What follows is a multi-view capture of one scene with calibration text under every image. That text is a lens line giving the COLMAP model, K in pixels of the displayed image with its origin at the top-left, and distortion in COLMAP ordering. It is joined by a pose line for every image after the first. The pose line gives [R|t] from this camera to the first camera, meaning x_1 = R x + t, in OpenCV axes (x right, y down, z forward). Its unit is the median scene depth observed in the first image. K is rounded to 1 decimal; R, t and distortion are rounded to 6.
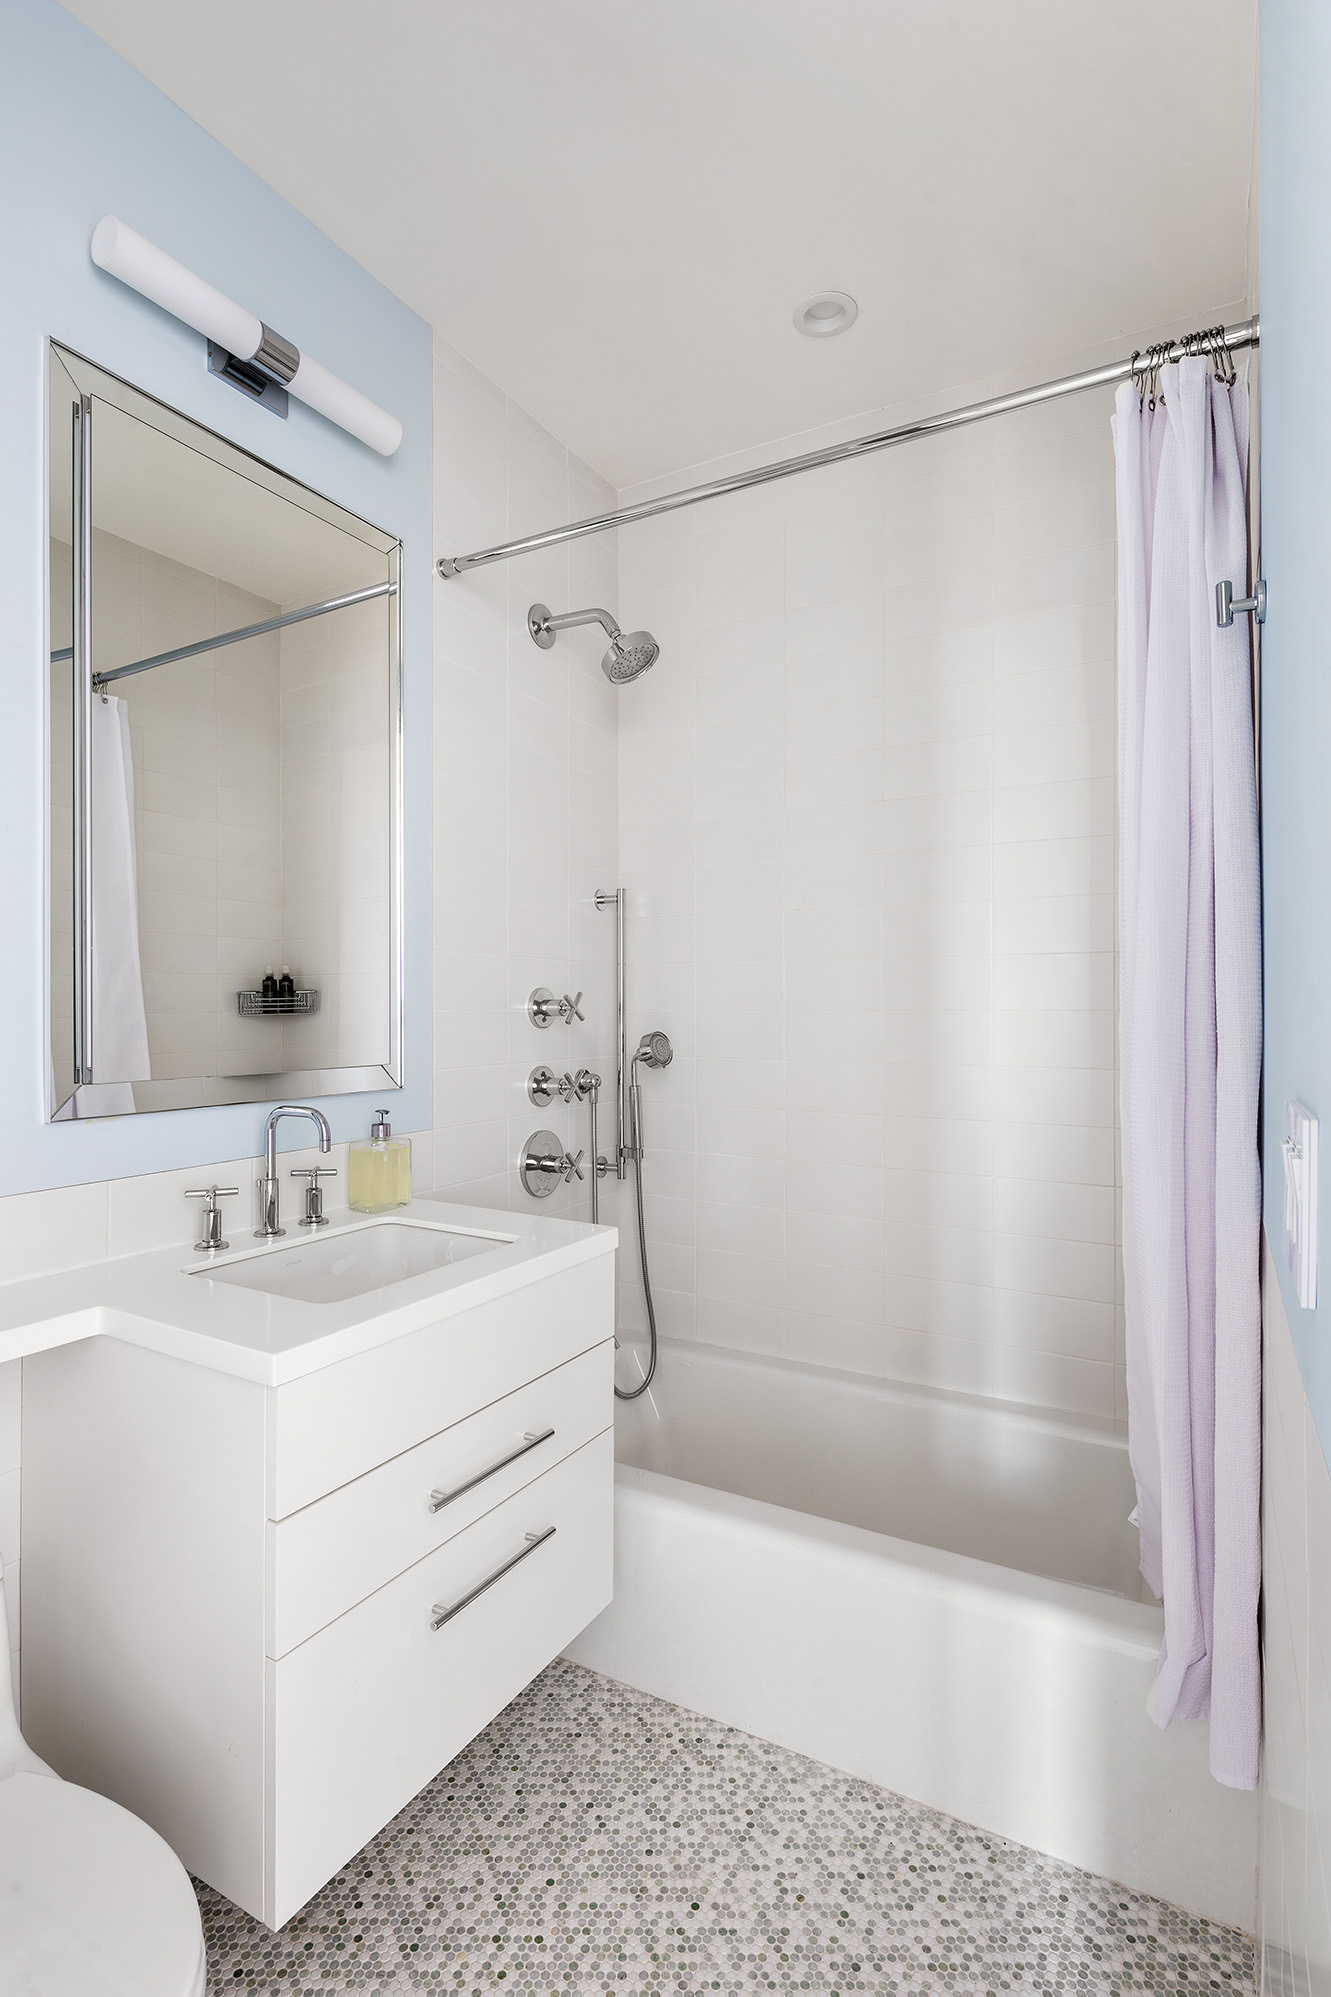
lens RADIAL K [[963.4, 0, 661.4], [0, 963.4, 997.4], [0, 0, 1]] dist [-0.000930, -0.000048]
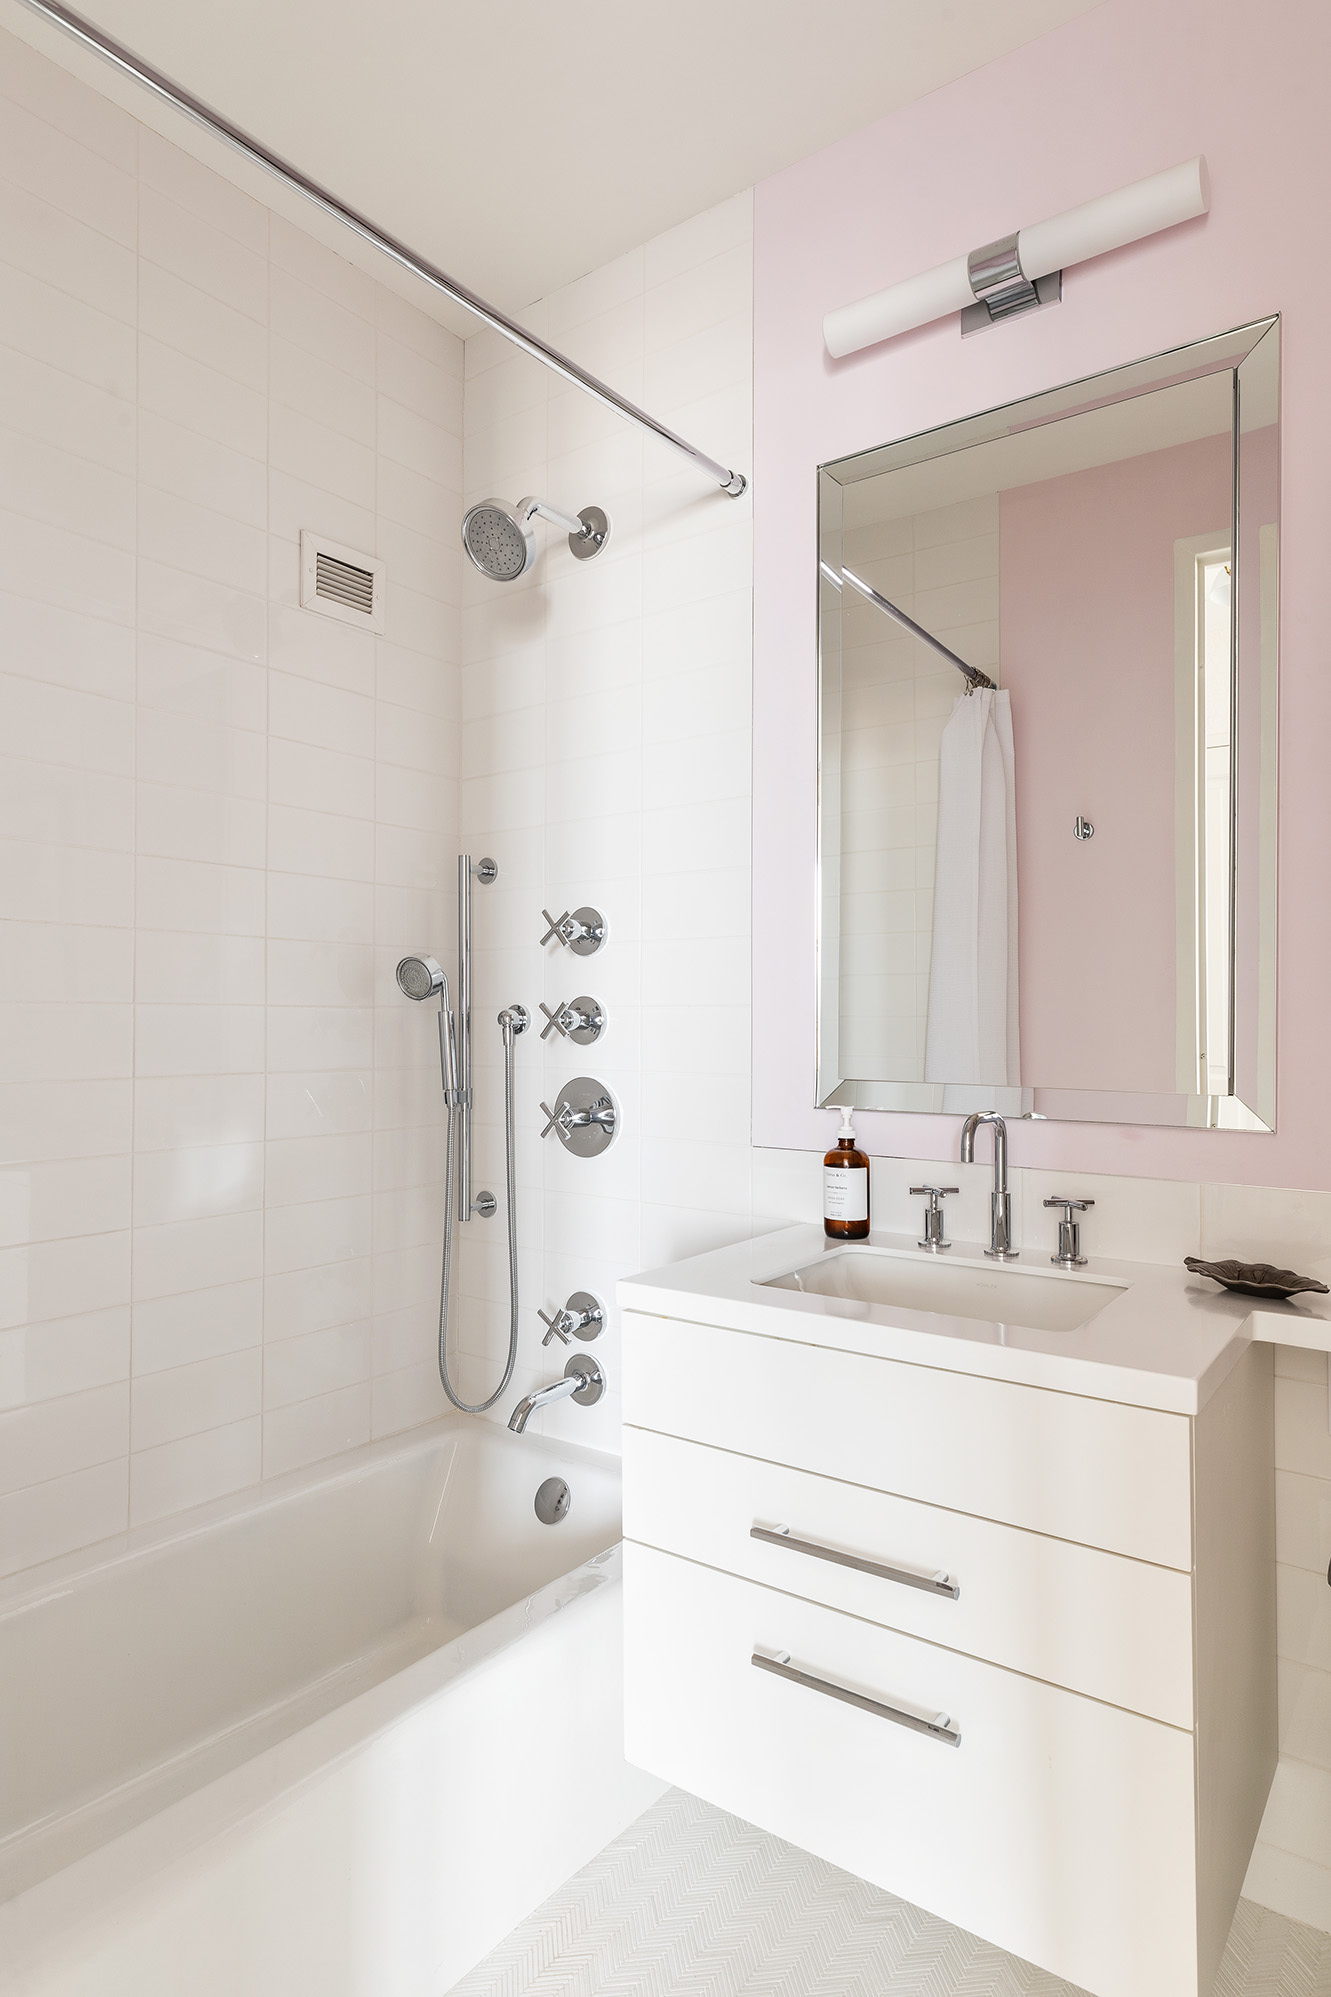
lens RADIAL K [[1104.3, 0, 665.4], [0, 1104.3, 1011.9], [0, 0, 1]] dist [0.002569, 0.000456]
pose [[-0.123132, -0.001137, -0.992390, 0.621033], [0.010434, 0.999943, -0.002440, 0.020918], [0.992335, -0.010655, -0.123113, 0.779695]]
